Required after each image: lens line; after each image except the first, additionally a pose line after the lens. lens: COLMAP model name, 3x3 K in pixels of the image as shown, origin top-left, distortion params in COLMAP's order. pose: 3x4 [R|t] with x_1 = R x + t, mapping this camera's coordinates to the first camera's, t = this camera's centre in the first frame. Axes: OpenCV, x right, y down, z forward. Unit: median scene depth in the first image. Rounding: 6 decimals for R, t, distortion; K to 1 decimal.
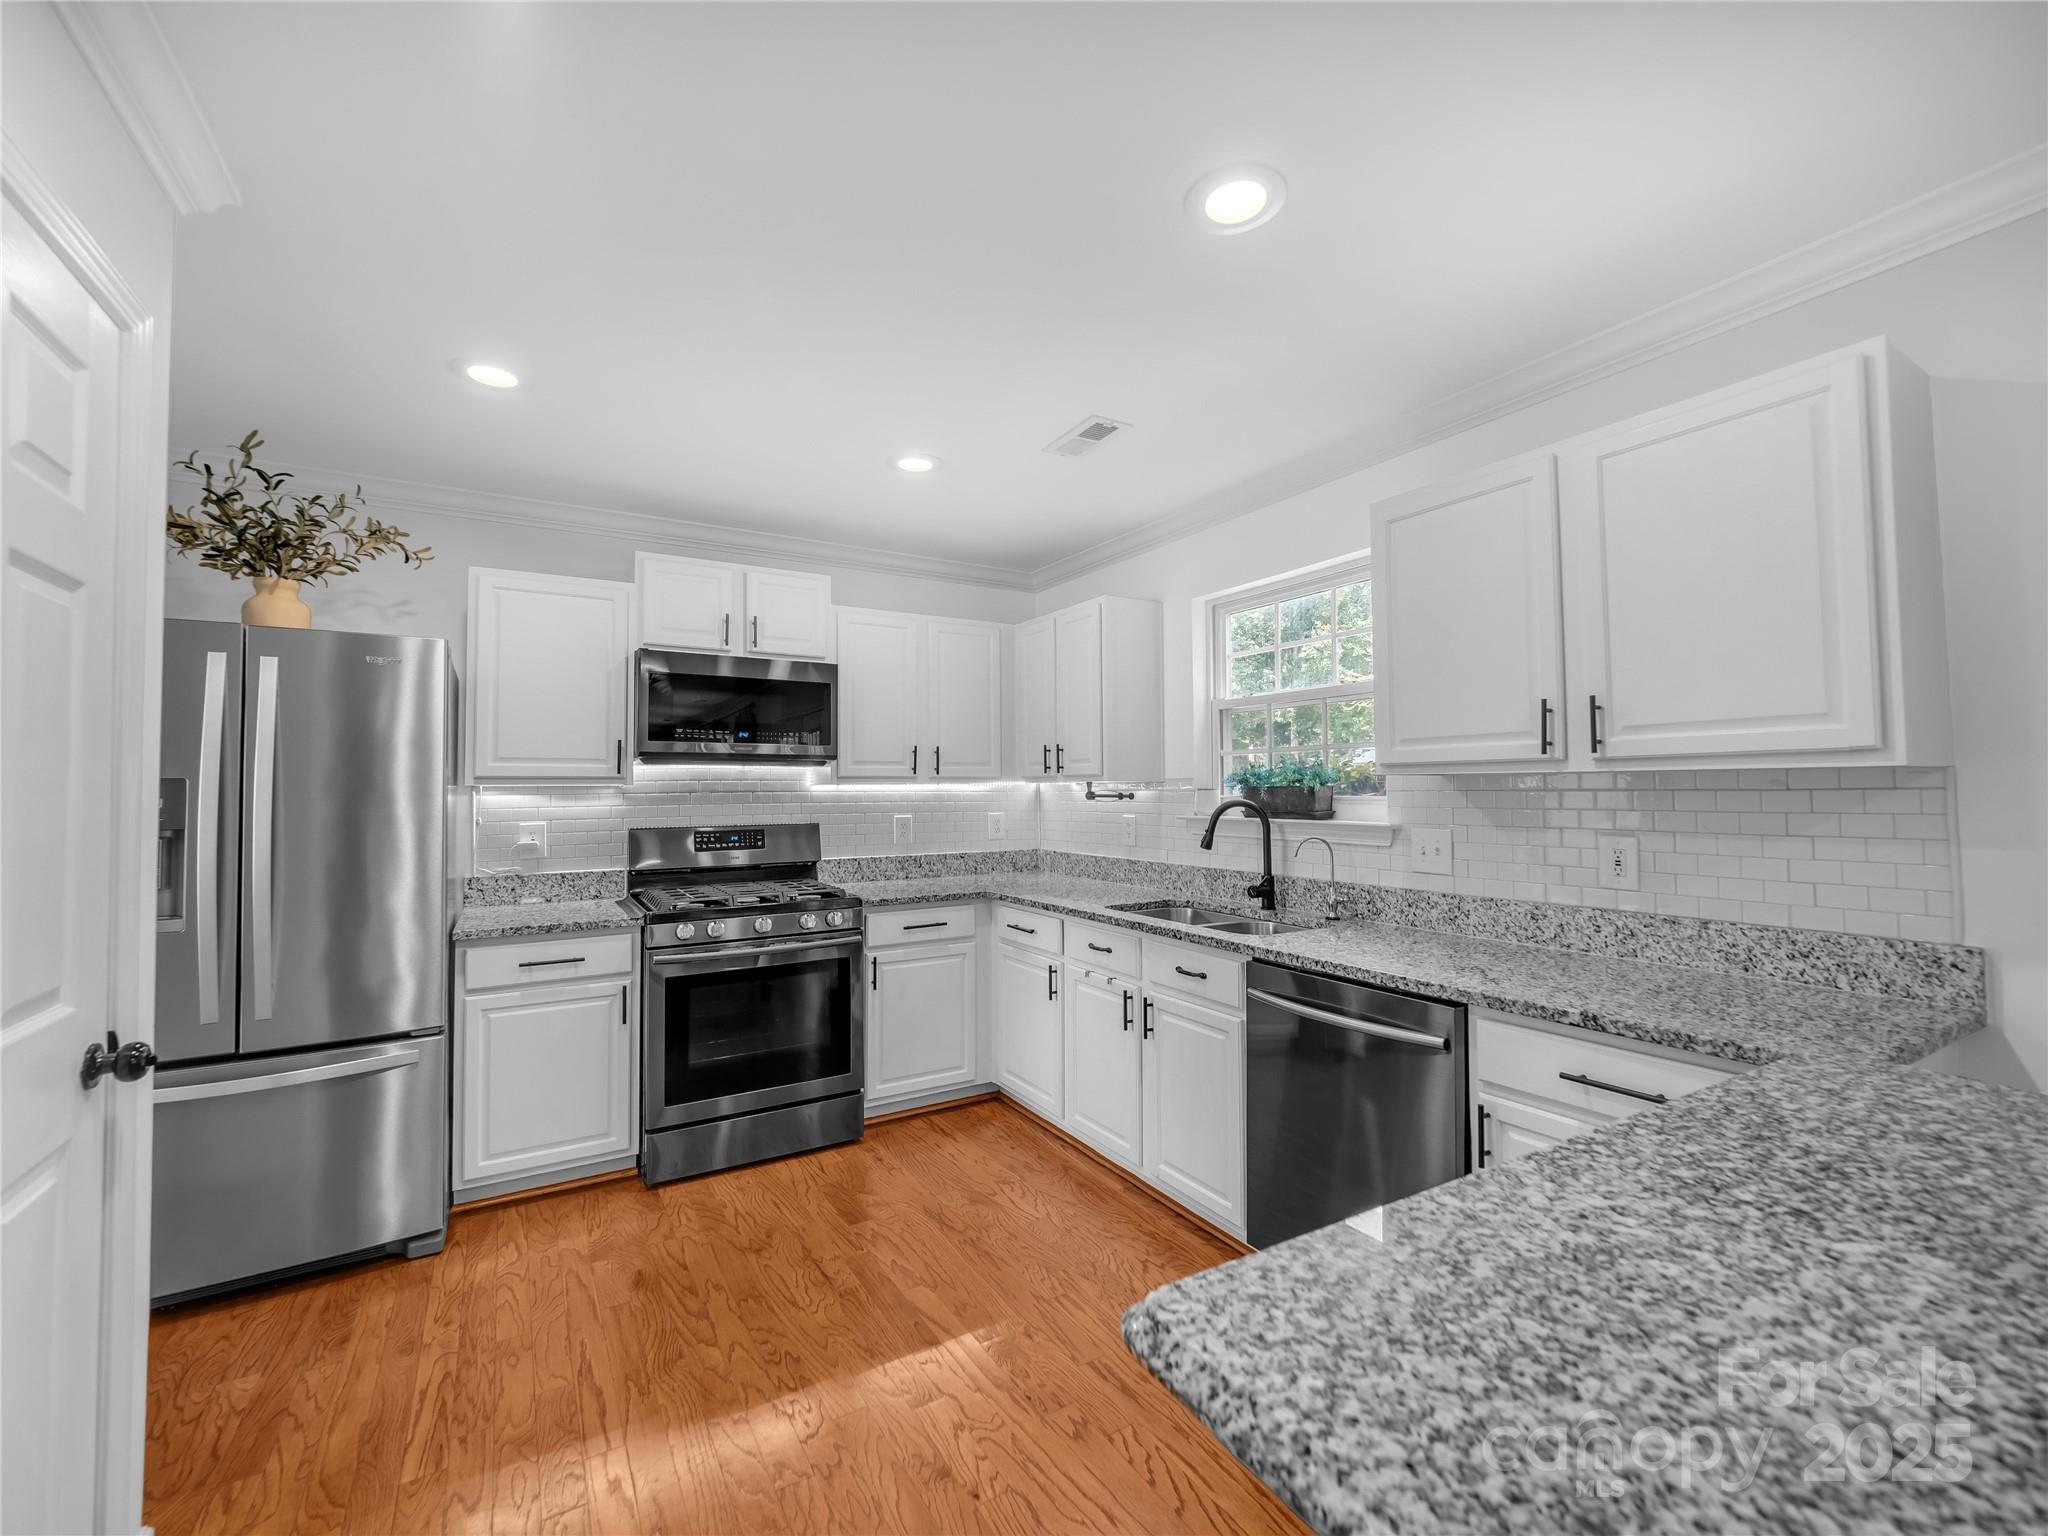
lens RADIAL K [[851.2, 0, 1023.6], [0, 851.2, 769.6], [0, 0, 1]] dist [-0.003380, -0.000573]
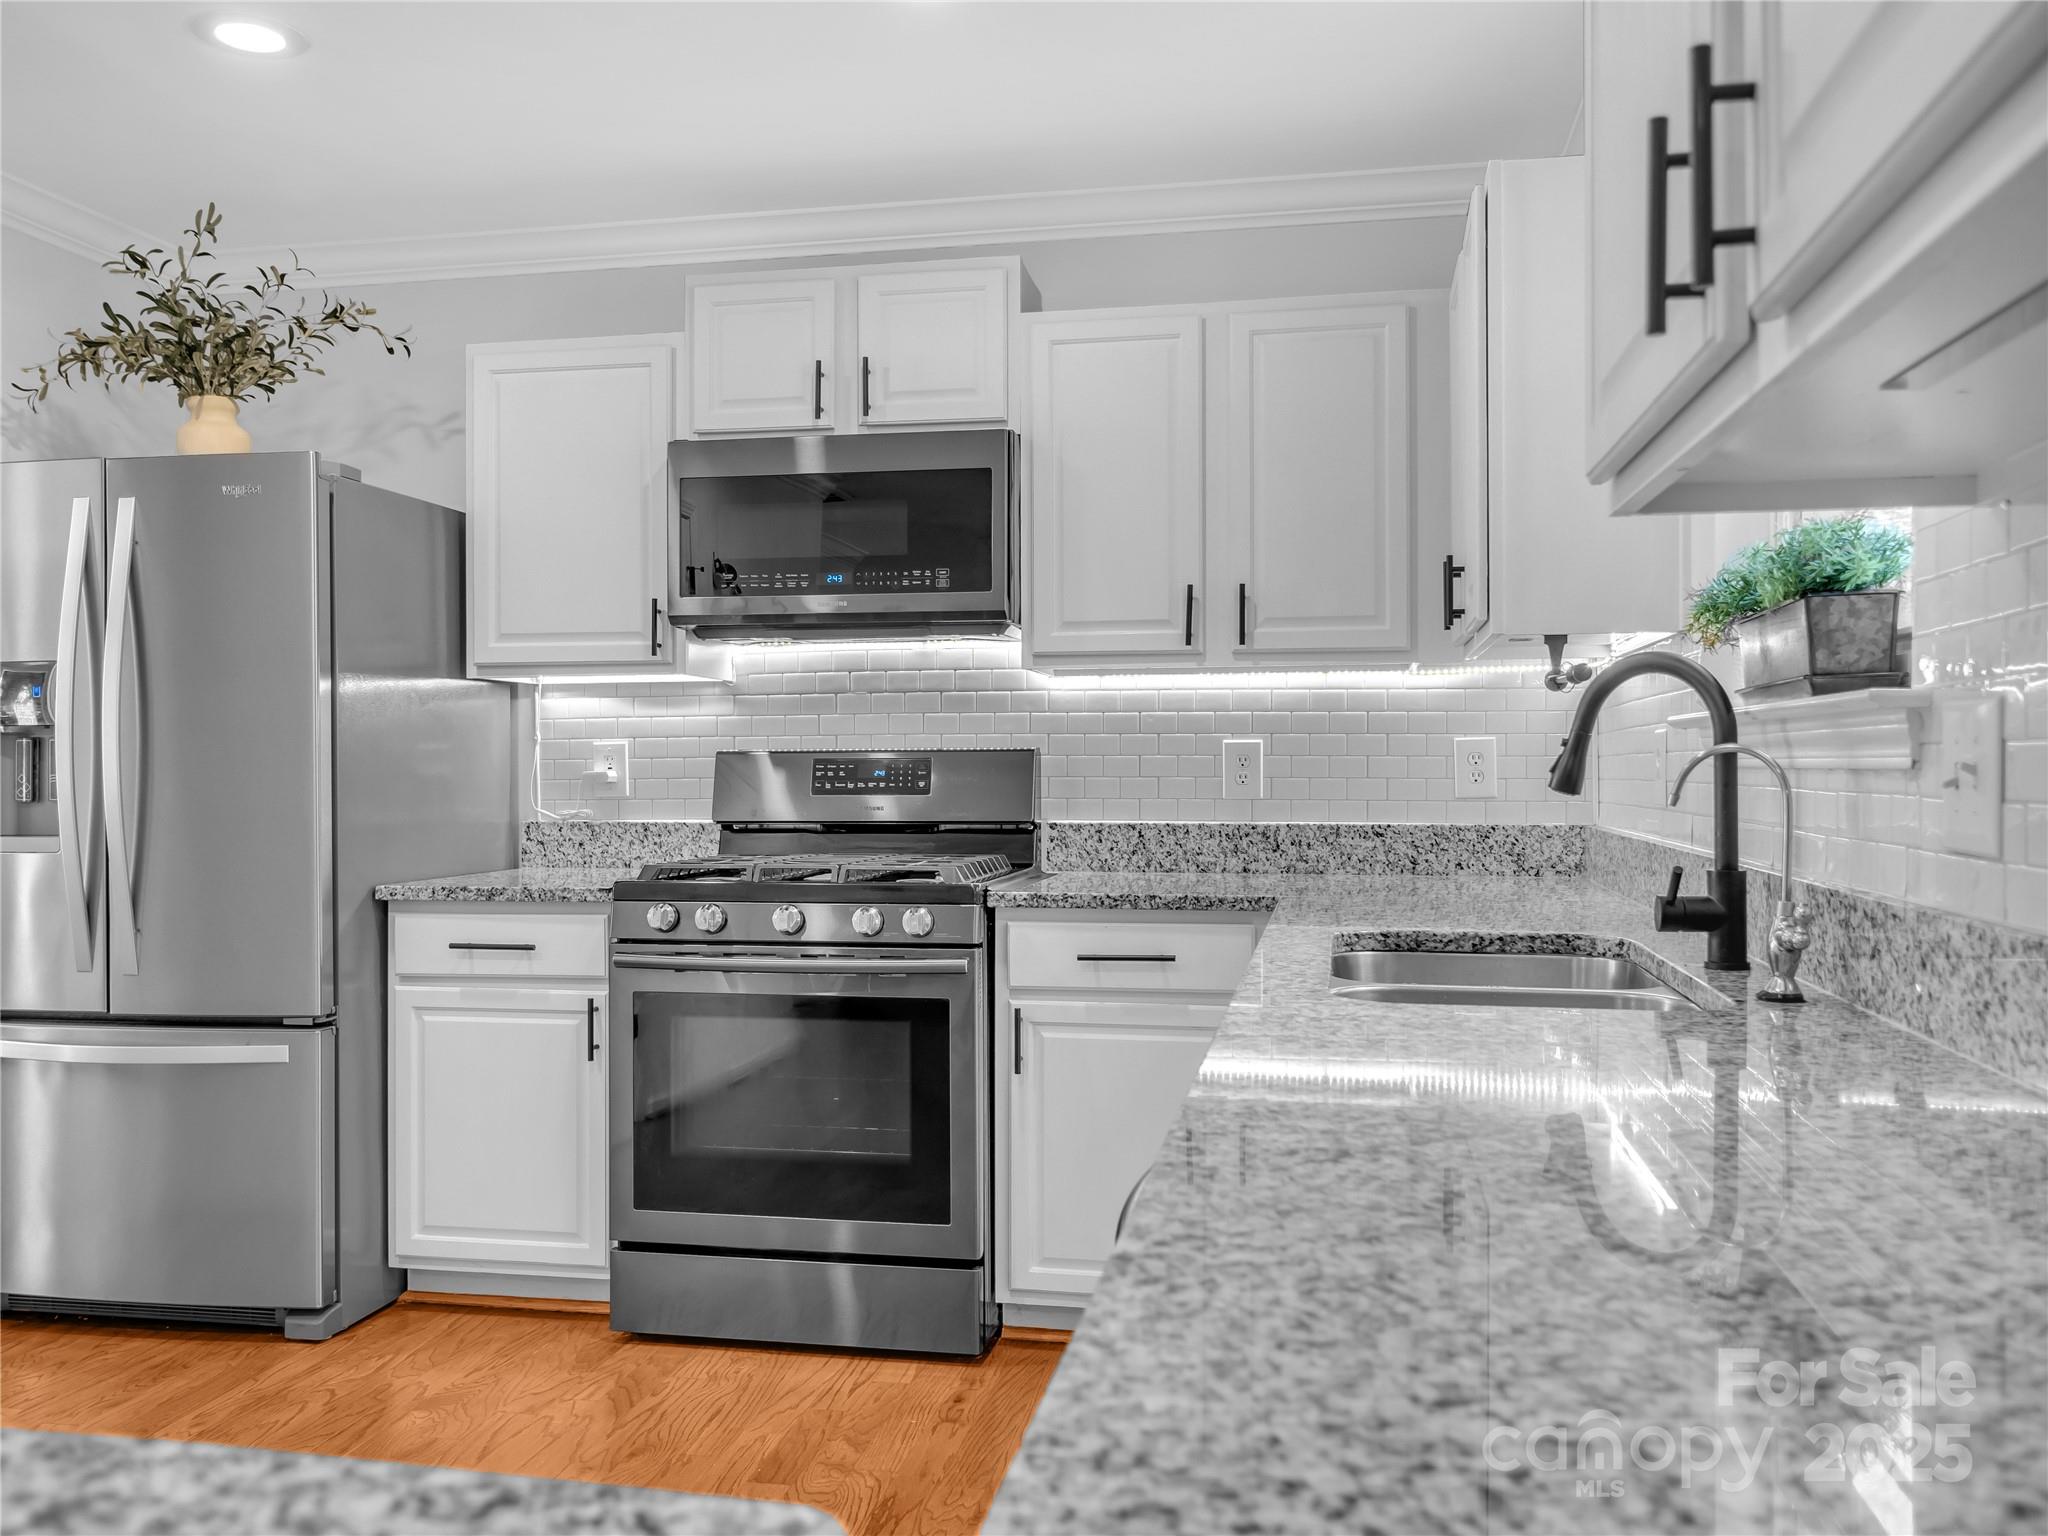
lens RADIAL K [[1686.6, 0, 1023.6], [0, 1686.6, 764.6], [0, 0, 1]] dist [-0.014892, 0.005214]
pose [[0.752584, 0.005351, -0.658474, 0.482882], [0.013309, 0.999639, 0.023333, 0.056153], [0.658362, -0.026324, 0.752241, 0.269424]]
